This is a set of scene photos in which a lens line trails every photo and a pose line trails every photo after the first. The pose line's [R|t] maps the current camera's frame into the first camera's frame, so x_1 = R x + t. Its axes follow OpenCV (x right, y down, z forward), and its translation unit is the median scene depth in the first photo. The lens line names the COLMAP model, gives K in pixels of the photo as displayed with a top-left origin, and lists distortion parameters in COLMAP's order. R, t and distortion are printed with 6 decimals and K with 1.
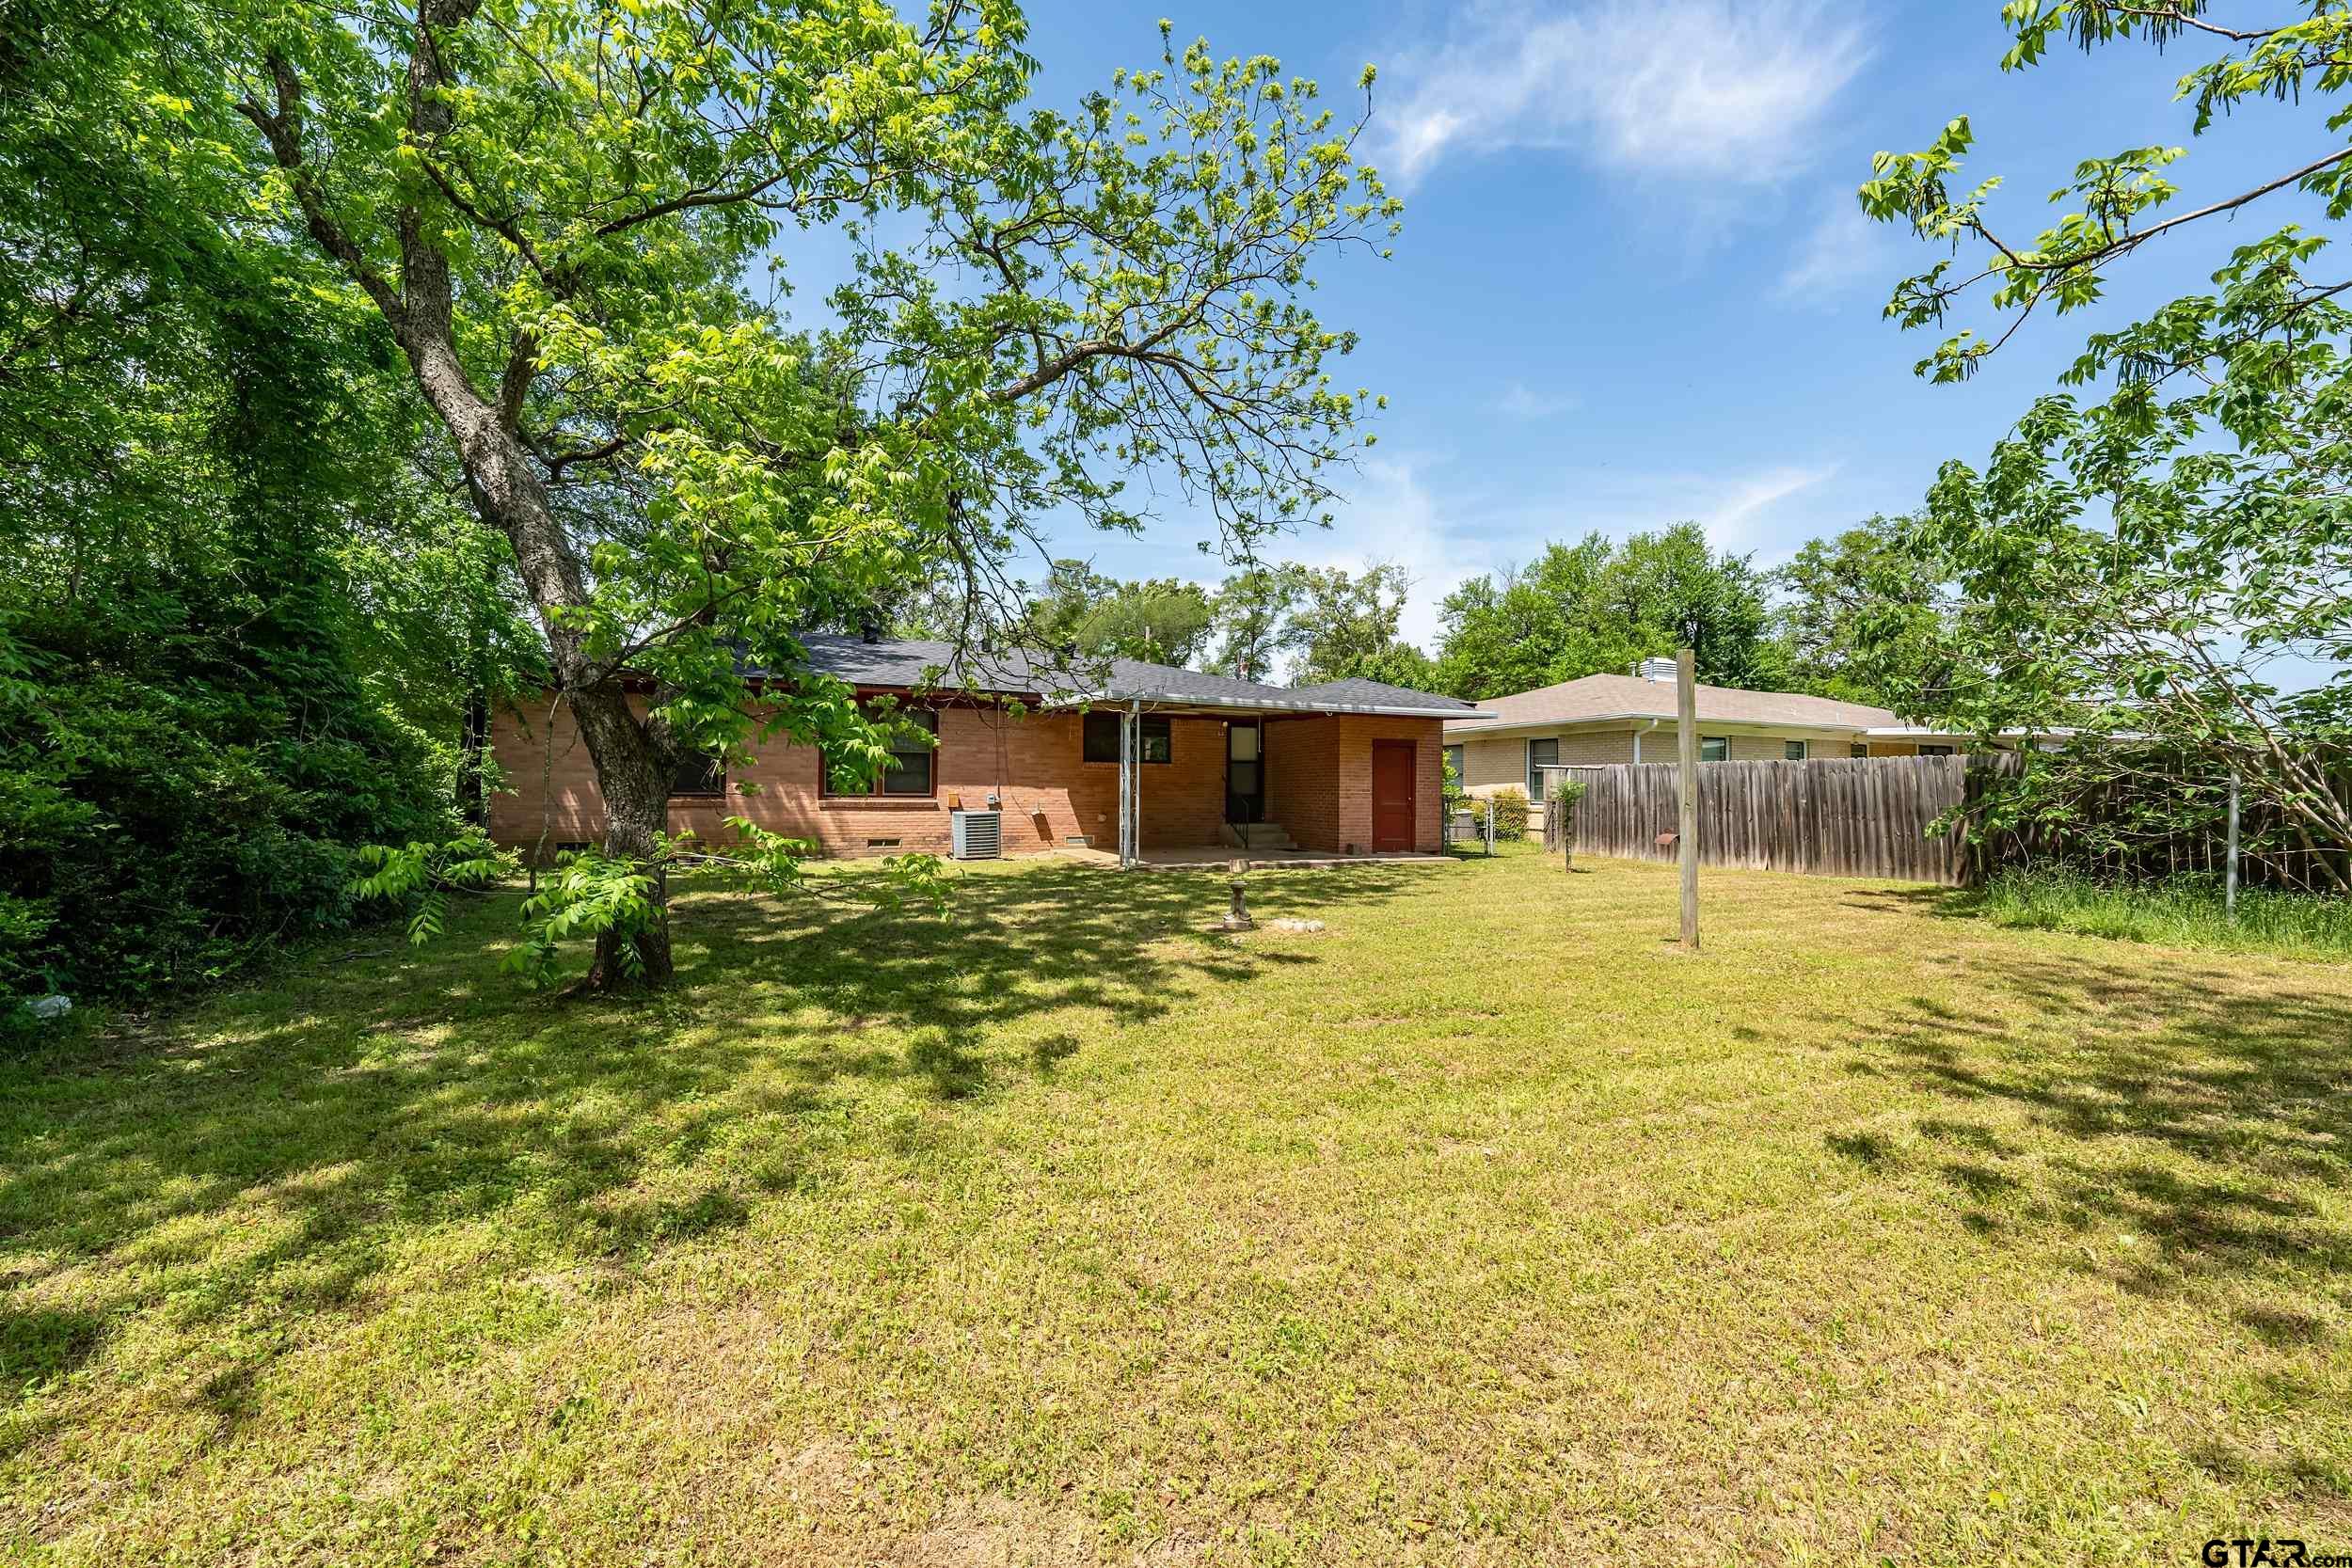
lens RADIAL K [[928.5, 0, 1176.0], [0, 928.5, 784.0], [0, 0, 1]] dist [0.004978, 0.000031]
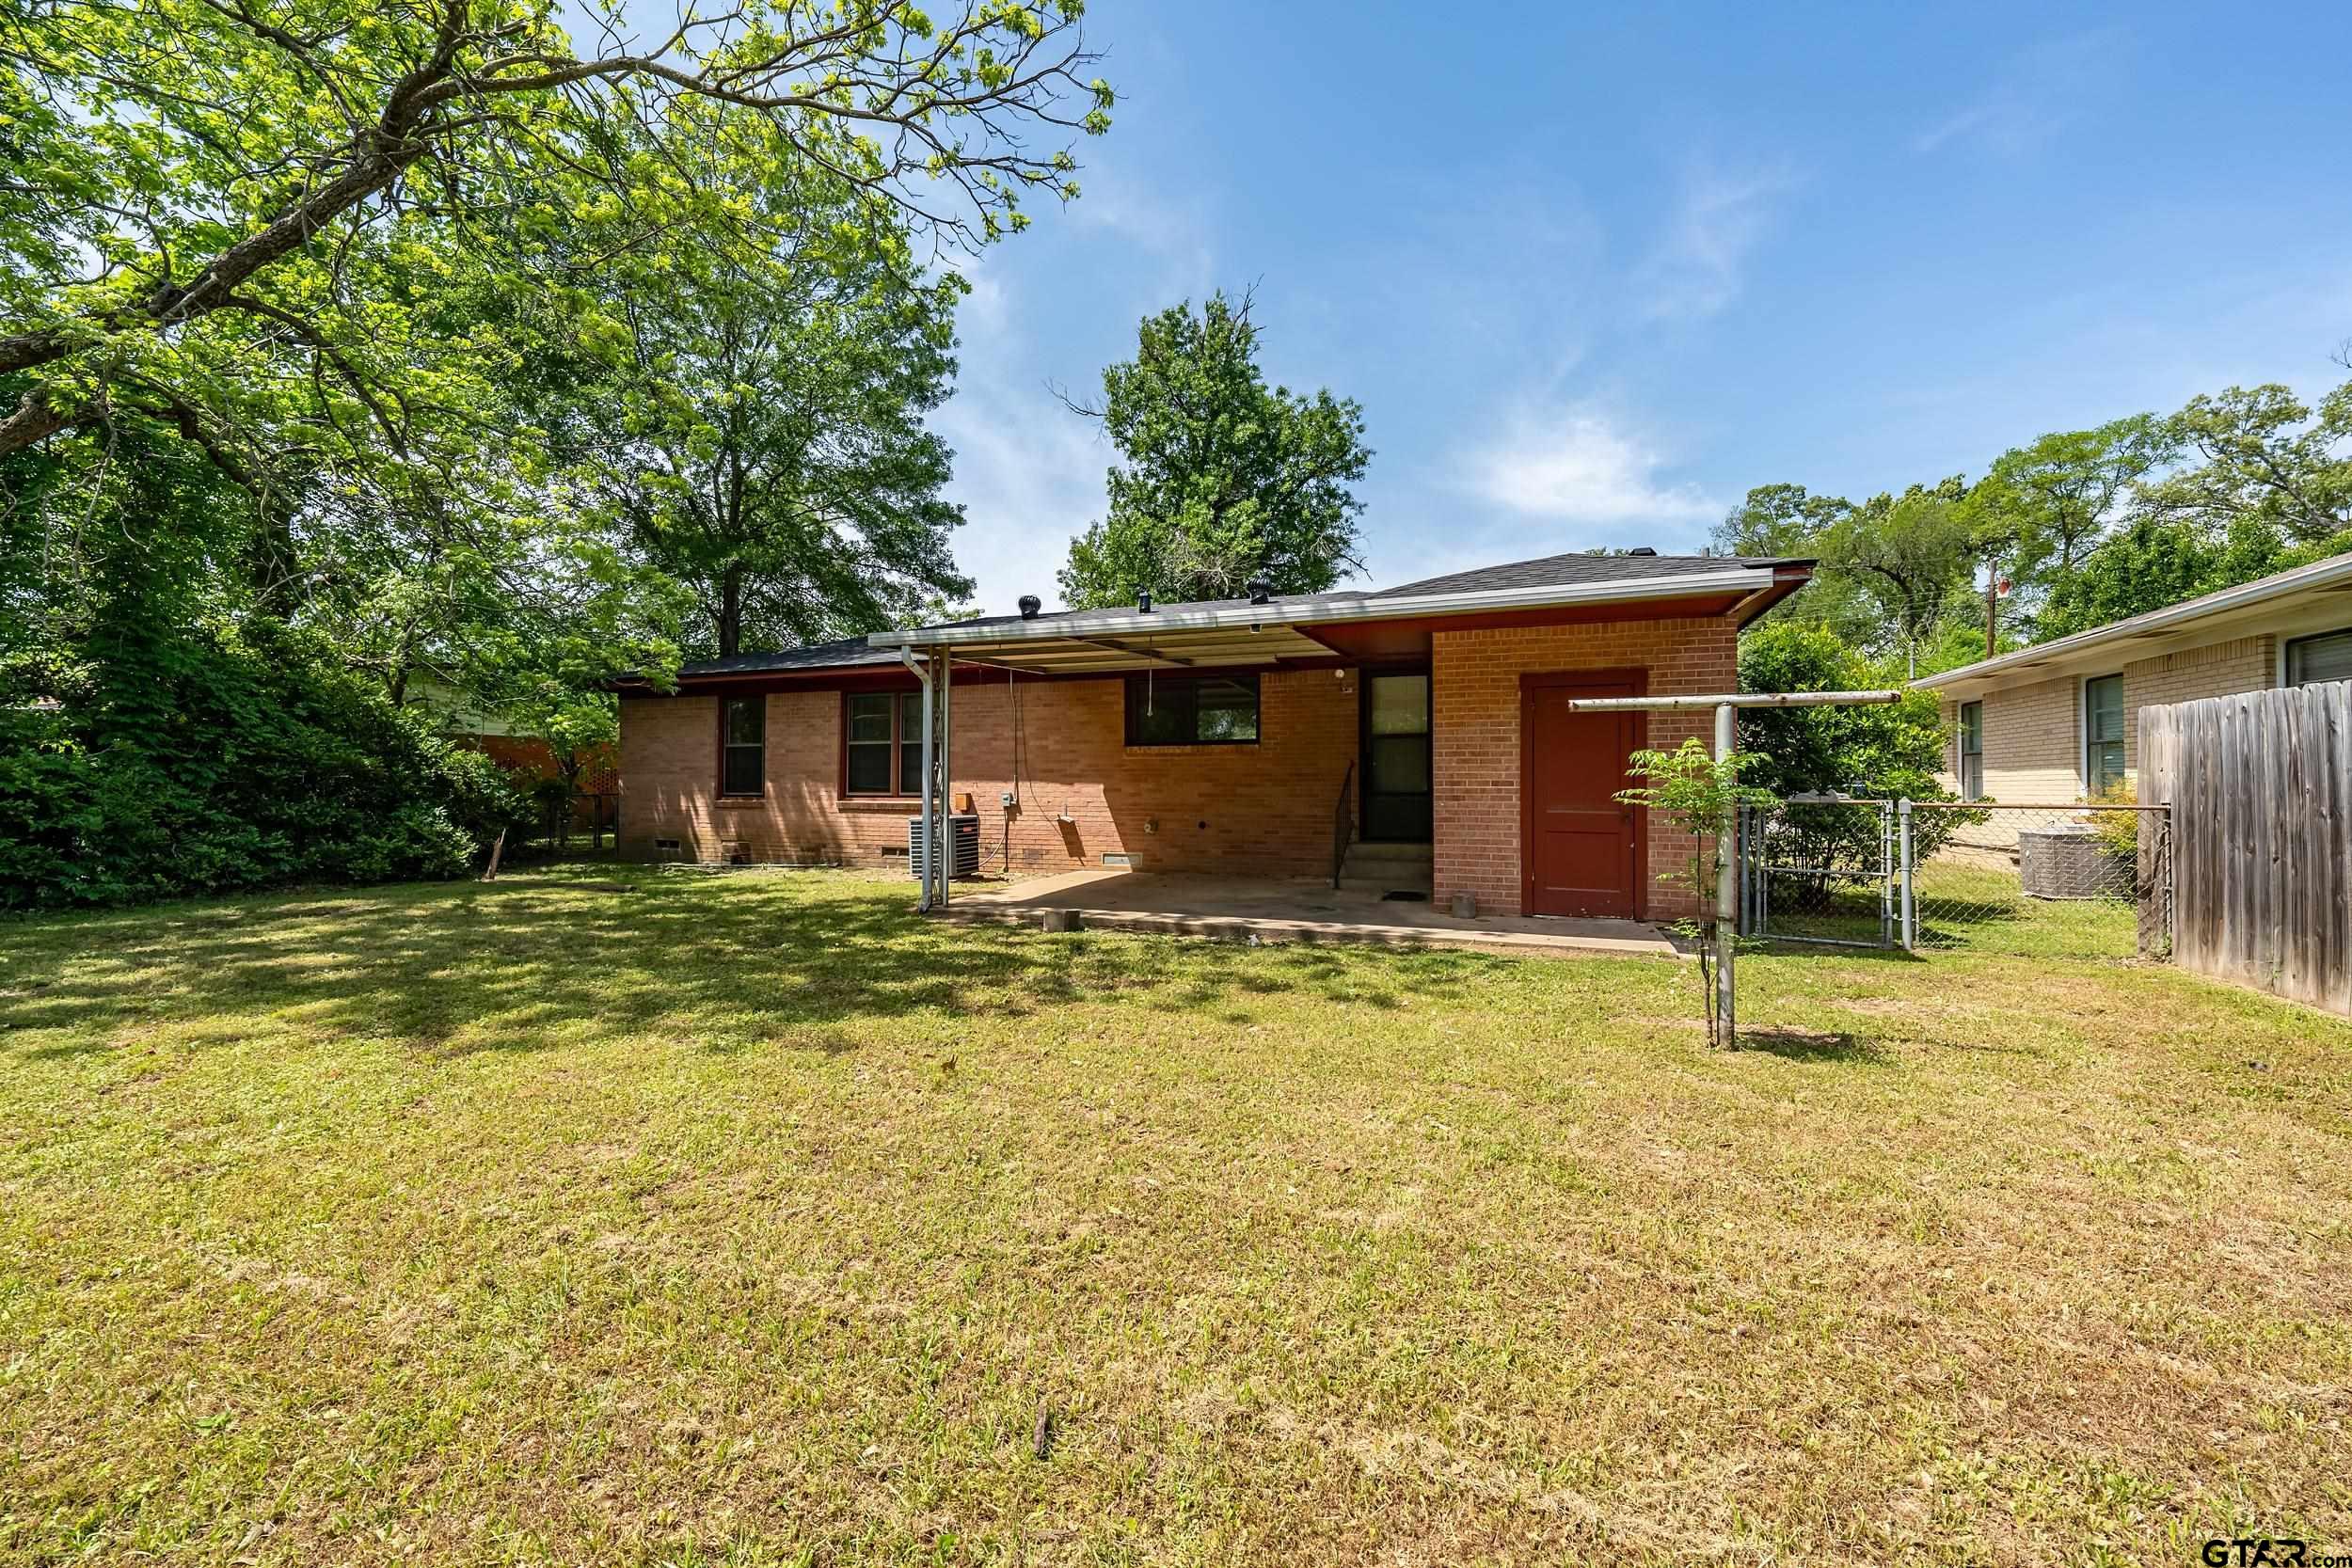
lens RADIAL K [[928.5, 0, 1176.0], [0, 928.5, 784.0], [0, 0, 1]] dist [0.004978, 0.000031]
pose [[0.709803, -0.008865, -0.704345, 0.423535], [0.012467, 0.999922, -0.000022, 0.005063], [0.704290, -0.008765, 0.709858, 0.545602]]
